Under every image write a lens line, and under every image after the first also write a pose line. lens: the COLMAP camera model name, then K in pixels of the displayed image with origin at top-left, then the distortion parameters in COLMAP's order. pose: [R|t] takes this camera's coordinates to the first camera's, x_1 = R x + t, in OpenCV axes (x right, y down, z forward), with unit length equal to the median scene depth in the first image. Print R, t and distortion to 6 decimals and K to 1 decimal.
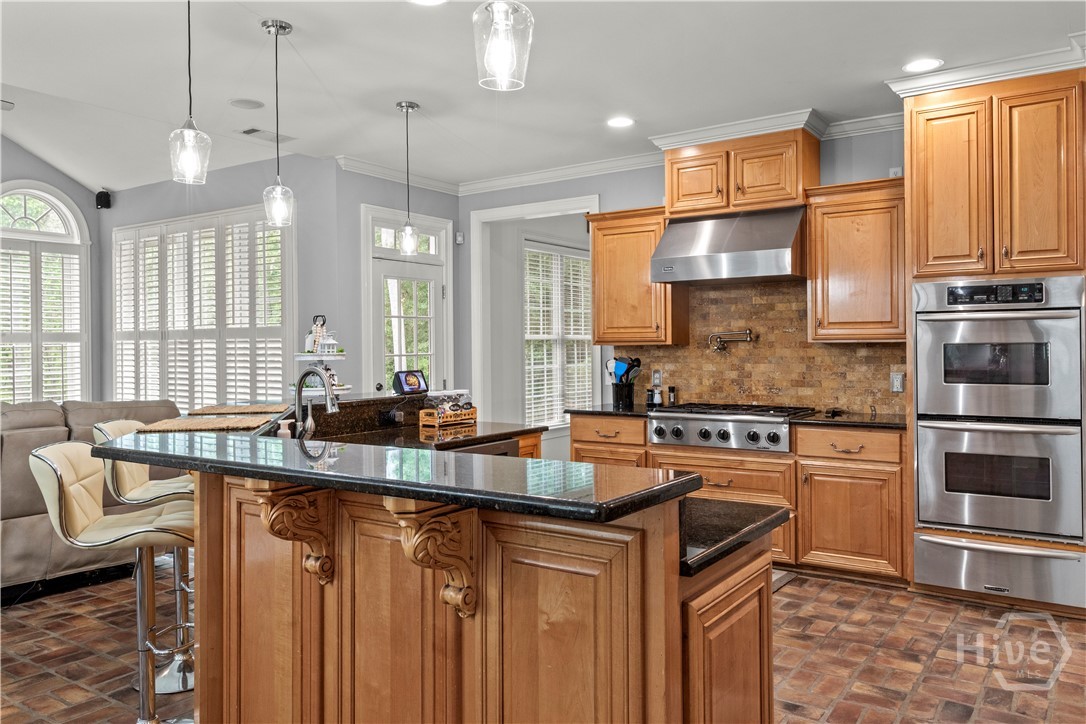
lens RADIAL K [[795.1, 0, 546.8], [0, 795.1, 362.2], [0, 0, 1]] dist [0.011464, -0.004130]
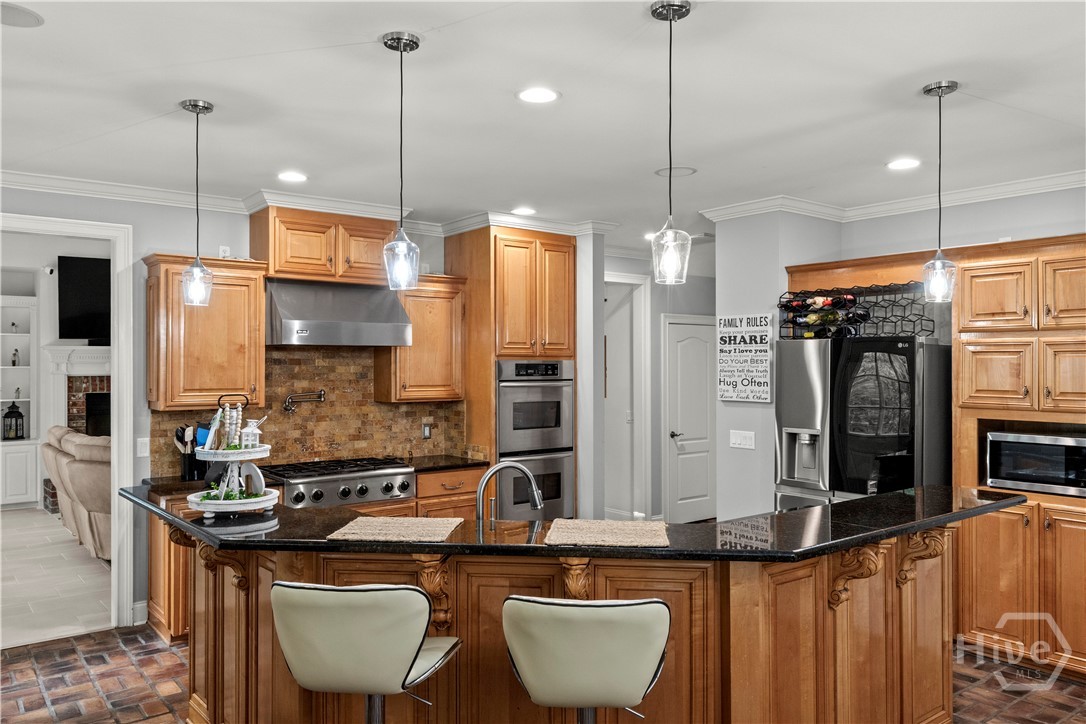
lens RADIAL K [[795.1, 0, 546.8], [0, 795.1, 362.2], [0, 0, 1]] dist [0.011464, -0.004130]
pose [[0.305617, 0.012509, 0.952072, -0.671464], [0.018470, 0.999648, -0.019063, -0.053215], [-0.951975, 0.023411, 0.305279, 0.391882]]
